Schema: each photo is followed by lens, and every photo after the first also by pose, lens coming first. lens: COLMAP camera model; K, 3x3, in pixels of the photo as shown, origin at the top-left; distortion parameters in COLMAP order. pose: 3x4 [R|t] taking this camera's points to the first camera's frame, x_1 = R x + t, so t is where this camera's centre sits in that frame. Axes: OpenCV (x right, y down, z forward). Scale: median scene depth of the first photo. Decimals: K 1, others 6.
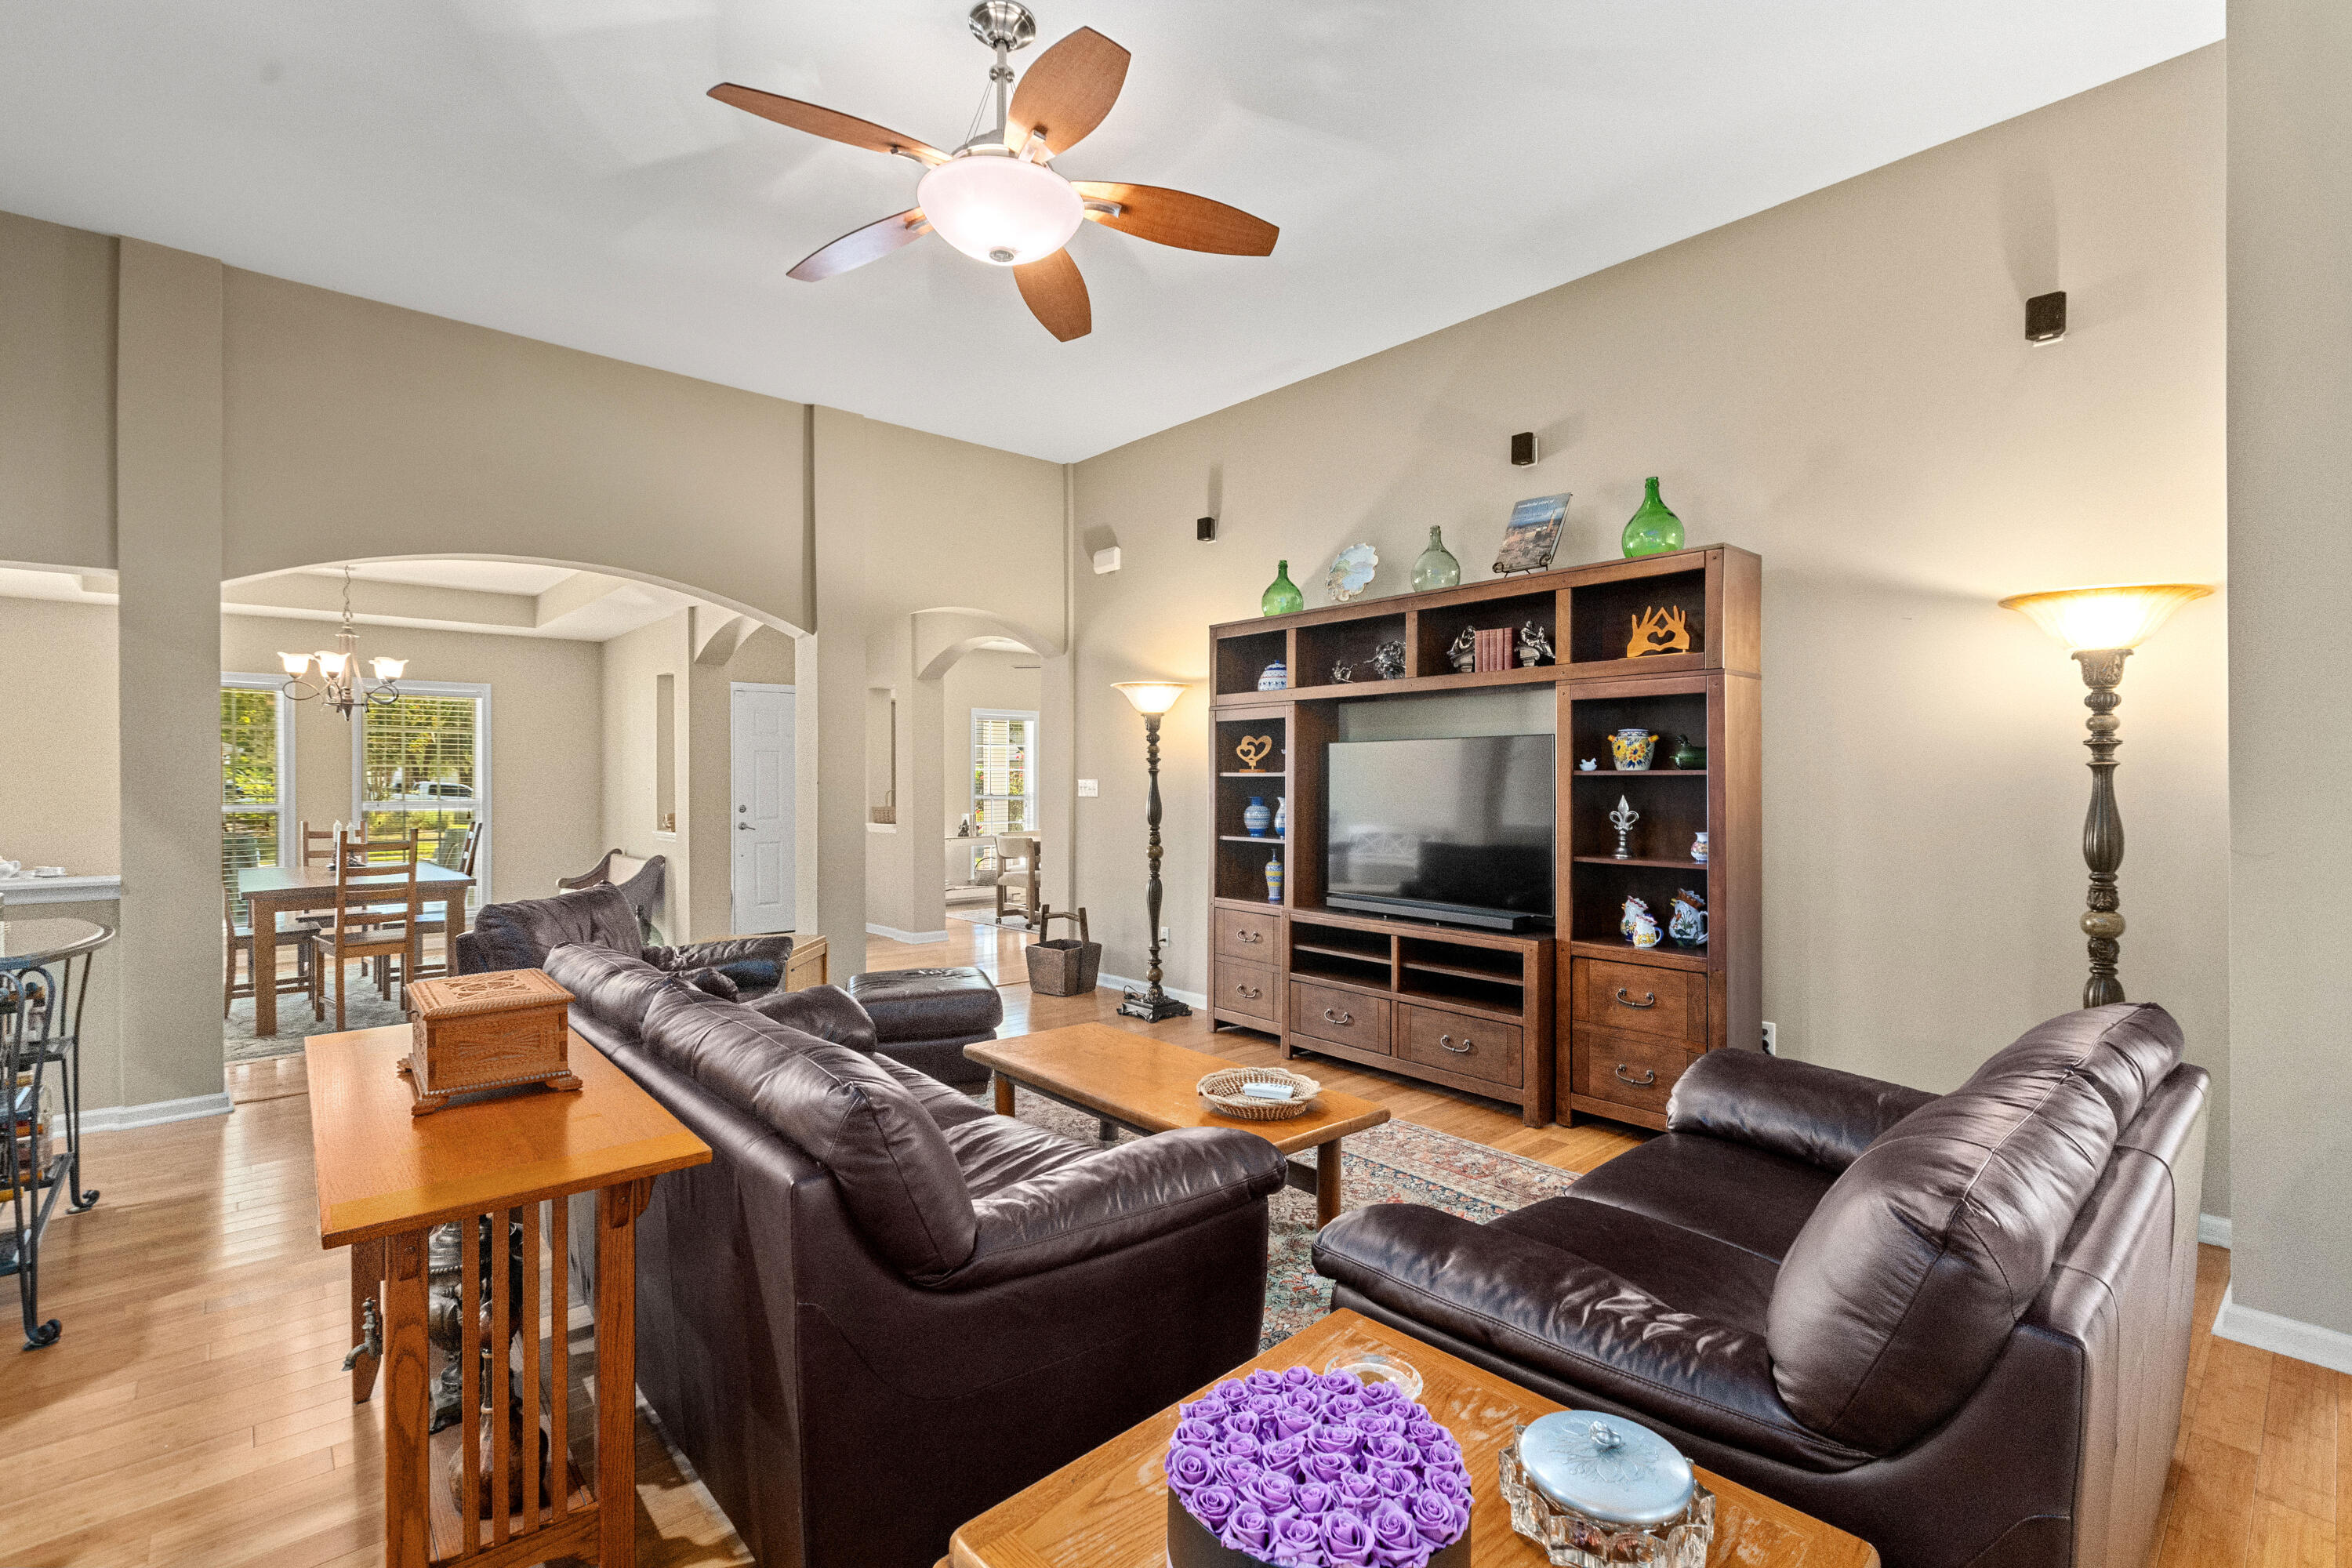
lens RADIAL K [[1055.9, 0, 1179.5], [0, 1055.9, 771.7], [0, 0, 1]] dist [-0.003628, -0.000487]
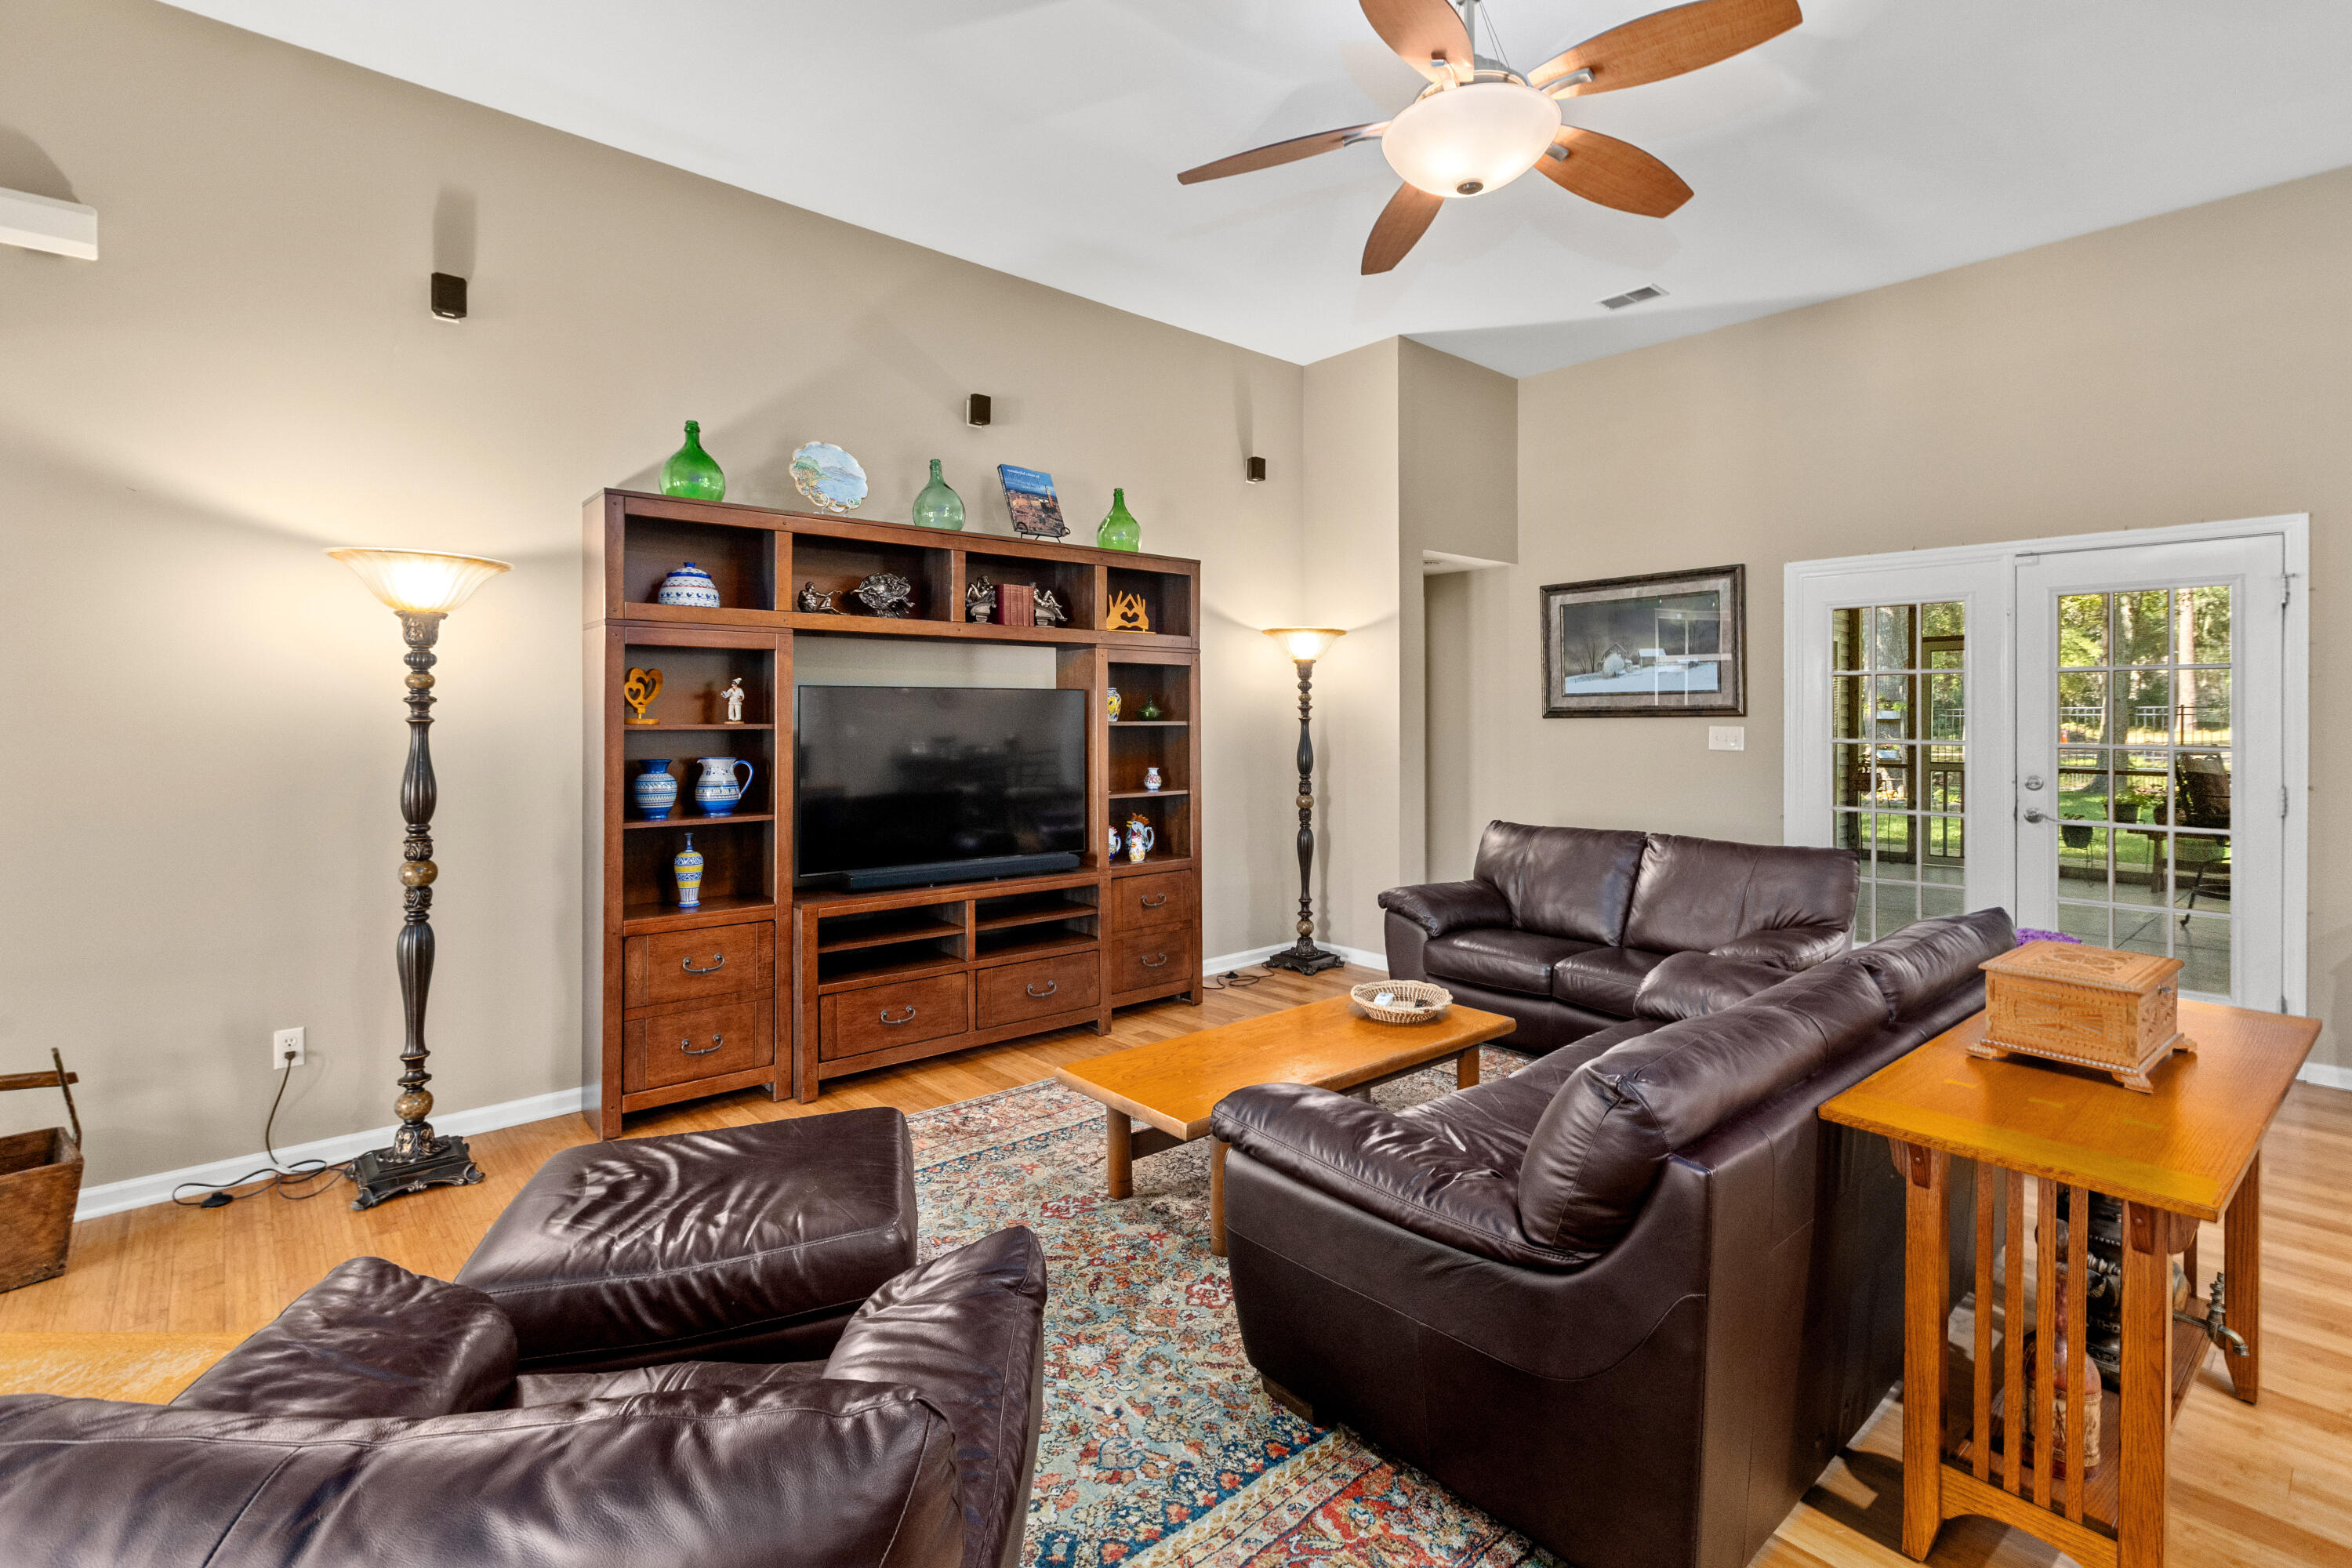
lens RADIAL K [[1093.4, 0, 1187.2], [0, 1093.4, 723.1], [0, 0, 1]] dist [-0.001804, -0.000098]
pose [[0.008146, 0.002721, 0.999963, -0.719990], [0.002611, 0.999993, -0.002743, 0.003599], [-0.999963, 0.002633, 0.008138, 0.767672]]
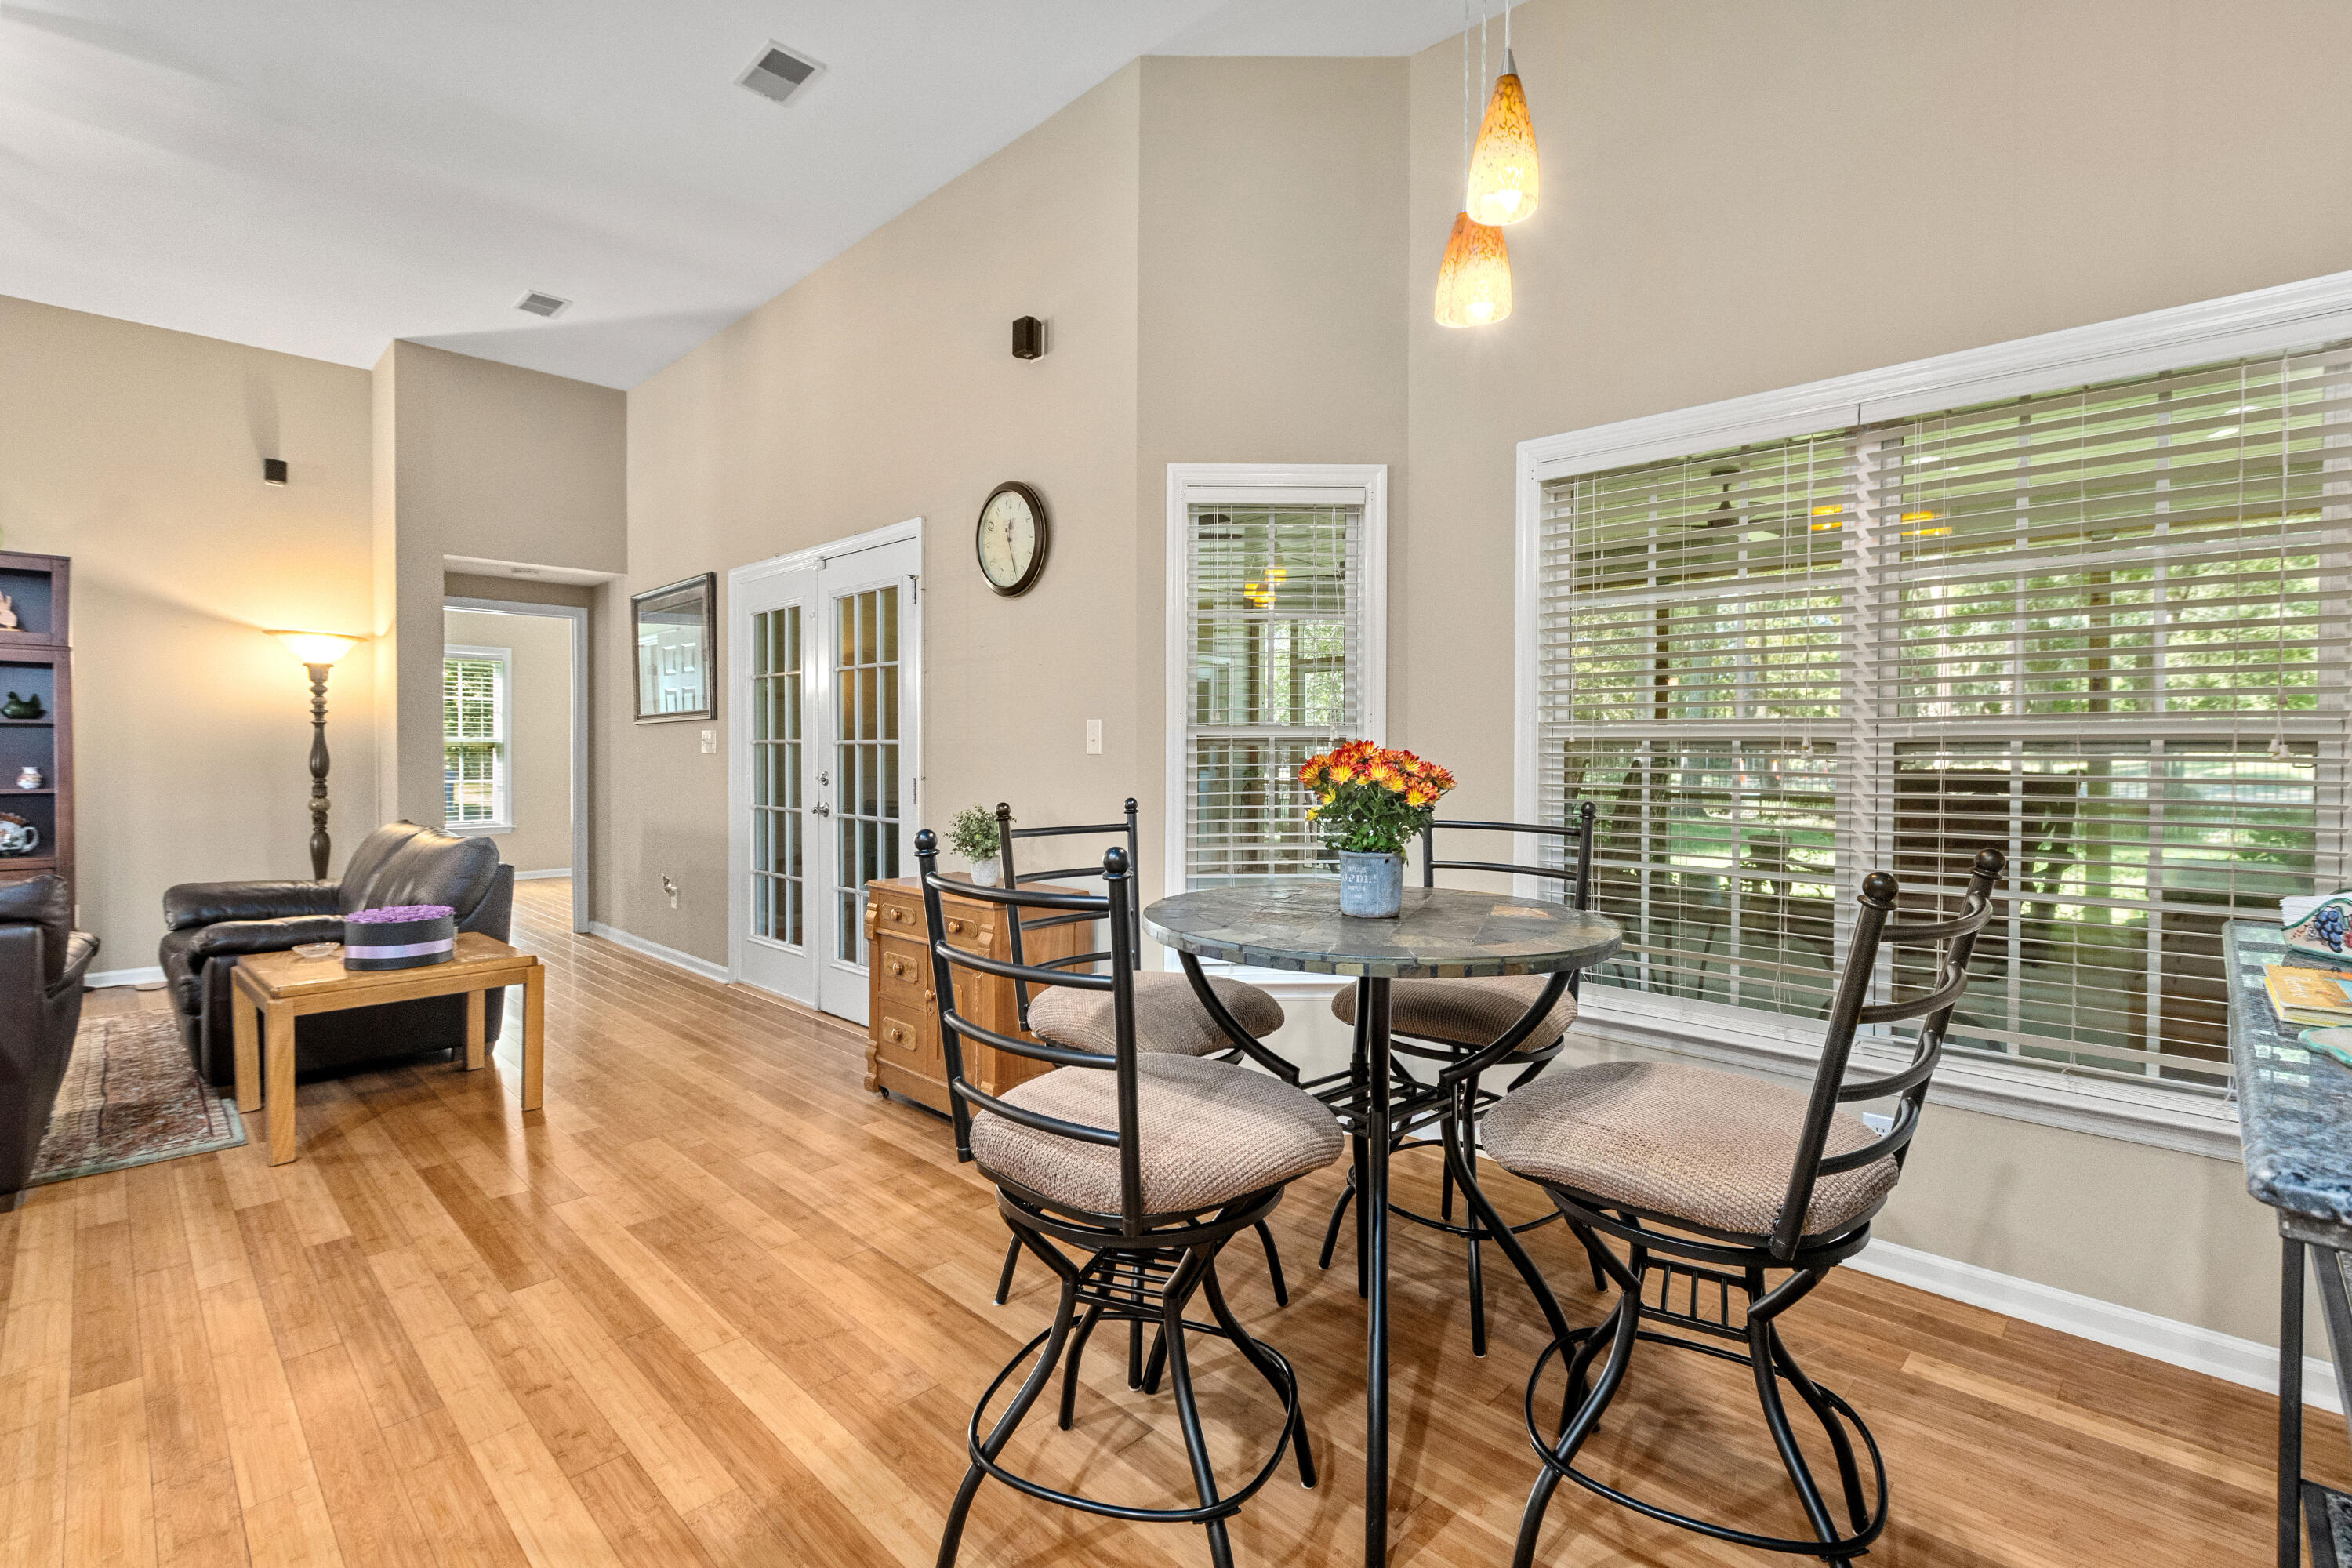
lens RADIAL K [[1076.6, 0, 1179.3], [0, 1076.6, 756.8], [0, 0, 1]] dist [-0.001696, -0.000519]
pose [[-0.054631, 0.001480, 0.998506, -0.755198], [0.001758, 0.999997, -0.001386, 0.039681], [-0.998505, 0.001680, -0.054634, -0.299897]]
